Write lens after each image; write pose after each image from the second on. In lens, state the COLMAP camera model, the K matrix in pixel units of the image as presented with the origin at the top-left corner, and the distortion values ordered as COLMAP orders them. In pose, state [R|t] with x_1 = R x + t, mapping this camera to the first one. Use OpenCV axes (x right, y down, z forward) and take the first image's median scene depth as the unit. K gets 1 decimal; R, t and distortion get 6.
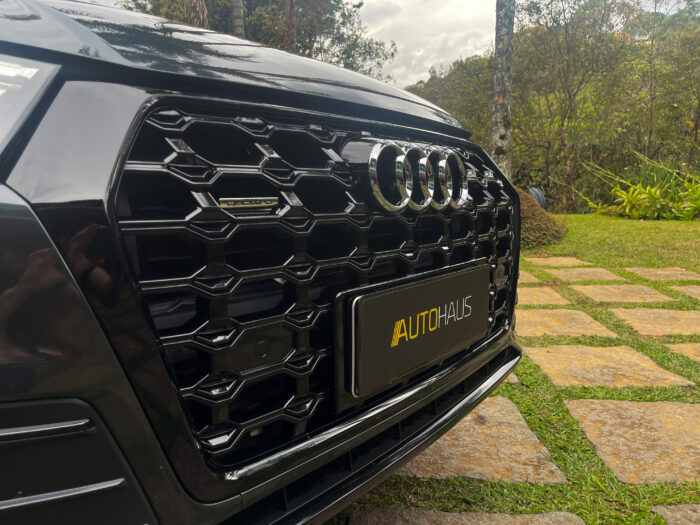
lens RADIAL K [[537.8, 0, 338.6], [0, 537.8, 248.8], [0, 0, 1]] dist [0.065211, -0.100561]
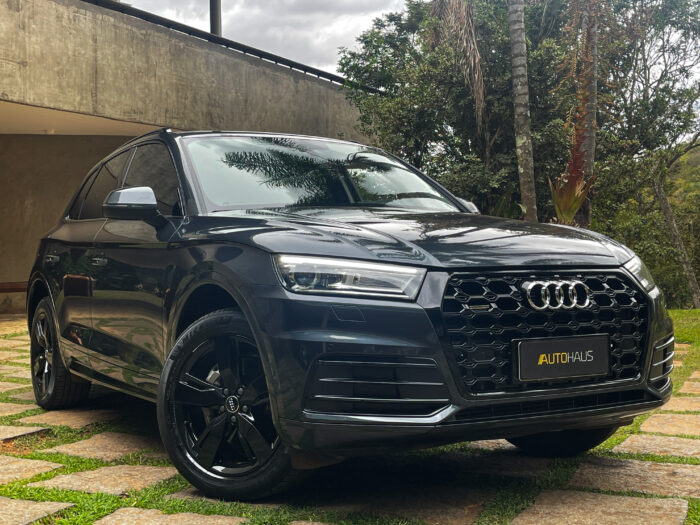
lens RADIAL K [[938.6, 0, 357.5], [0, 938.6, 263.6], [0, 0, 1]] dist [0.026610, 0.000000]
pose [[0.934476, -0.021603, -0.355371, 0.459457], [-0.023976, 0.992073, -0.123357, 0.146011], [0.355219, 0.123794, 0.926550, -1.781750]]
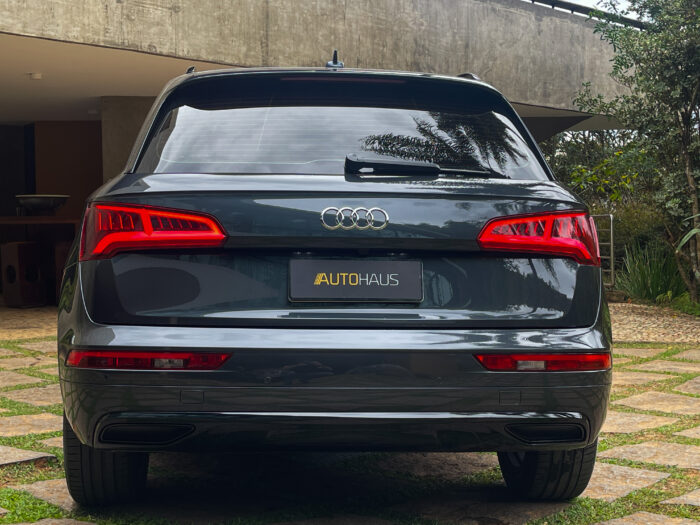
lens RADIAL K [[1117.8, 0, 351.3], [0, 1117.8, 268.6], [0, 0, 1]] dist [0.069789, 0.000000]
pose [[0.791173, 0.001237, -0.611592, 0.887069], [-0.073425, 0.992957, -0.092976, 0.043768], [0.607169, 0.118466, 0.785692, -0.956875]]
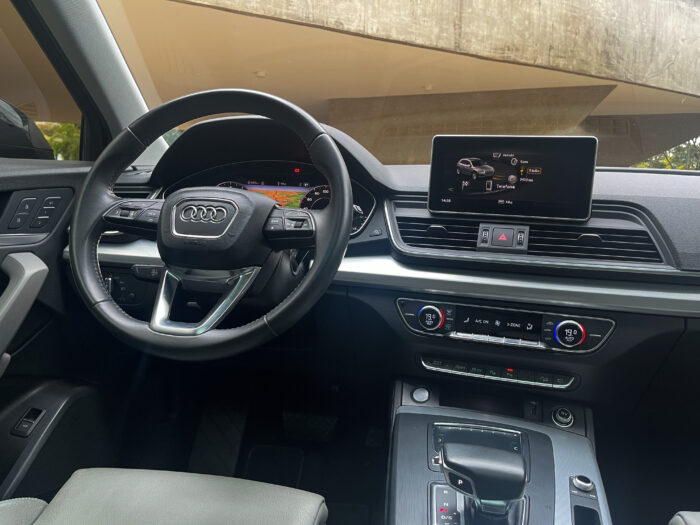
lens RADIAL K [[537.8, 0, 347.4], [0, 537.8, 257.9], [0, 0, 1]] dist [0.065211, -0.100561]
pose [[0.579666, 0.083511, -0.810563, -1.694445], [-0.125409, 0.992026, 0.012522, -0.543429], [0.805146, 0.094393, 0.585517, 2.047427]]
